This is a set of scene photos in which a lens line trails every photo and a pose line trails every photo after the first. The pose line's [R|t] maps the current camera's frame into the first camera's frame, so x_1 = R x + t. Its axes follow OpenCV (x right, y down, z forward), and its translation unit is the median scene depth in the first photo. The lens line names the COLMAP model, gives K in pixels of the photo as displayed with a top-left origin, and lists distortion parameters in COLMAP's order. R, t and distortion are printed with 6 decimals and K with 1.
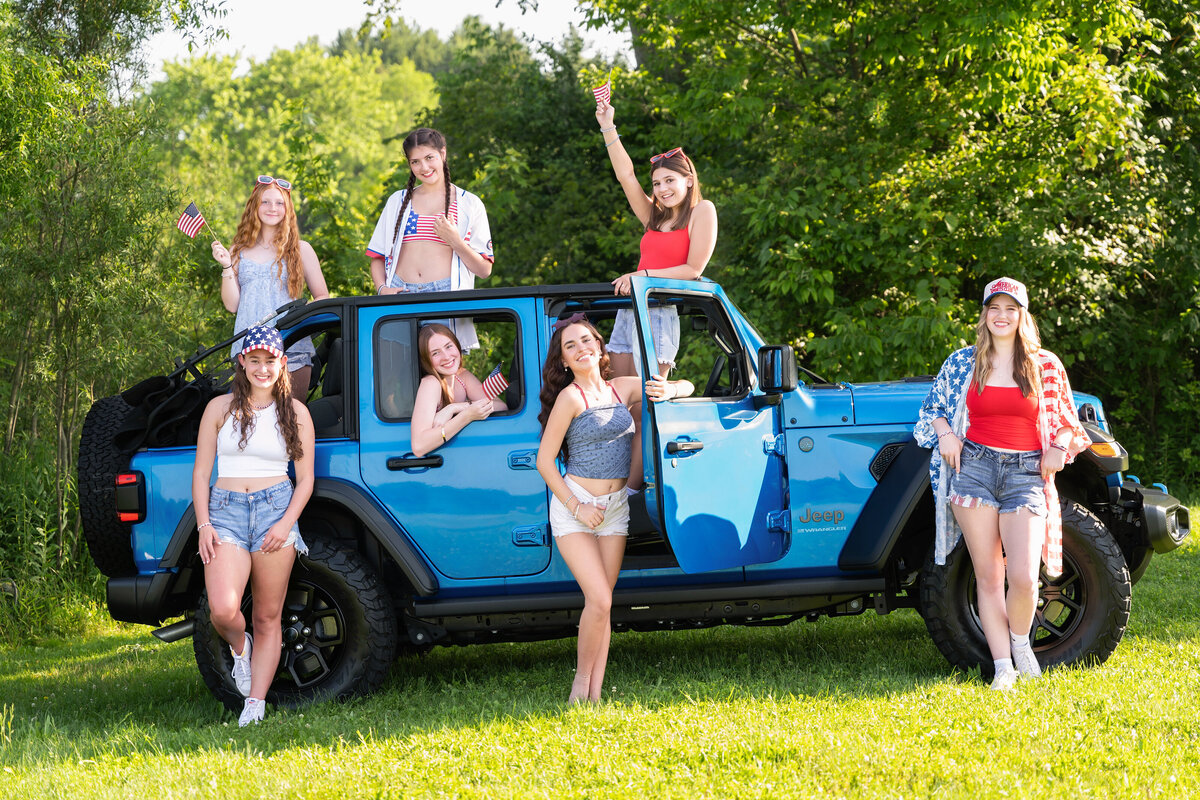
lens RADIAL K [[2316.1, 0, 599.1], [0, 2316.1, 399.4], [0, 0, 1]] dist [-0.011697, 0.000000]
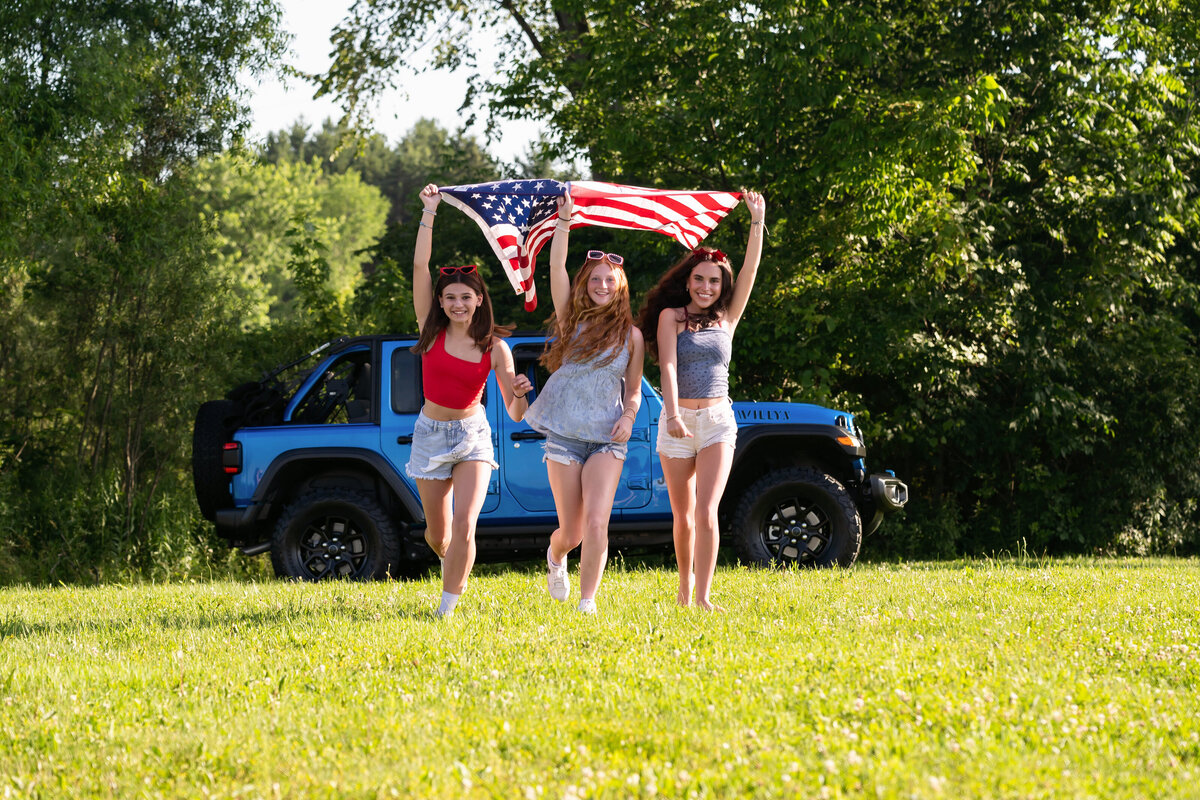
lens RADIAL K [[2894.6, 0, 598.7], [0, 2894.6, 403.0], [0, 0, 1]] dist [-0.008687, 0.000000]
pose [[0.999592, 0.027102, 0.008975, 0.013892], [-0.026443, 0.997417, -0.066784, 0.065055], [-0.010762, 0.066519, 0.997727, -0.486016]]
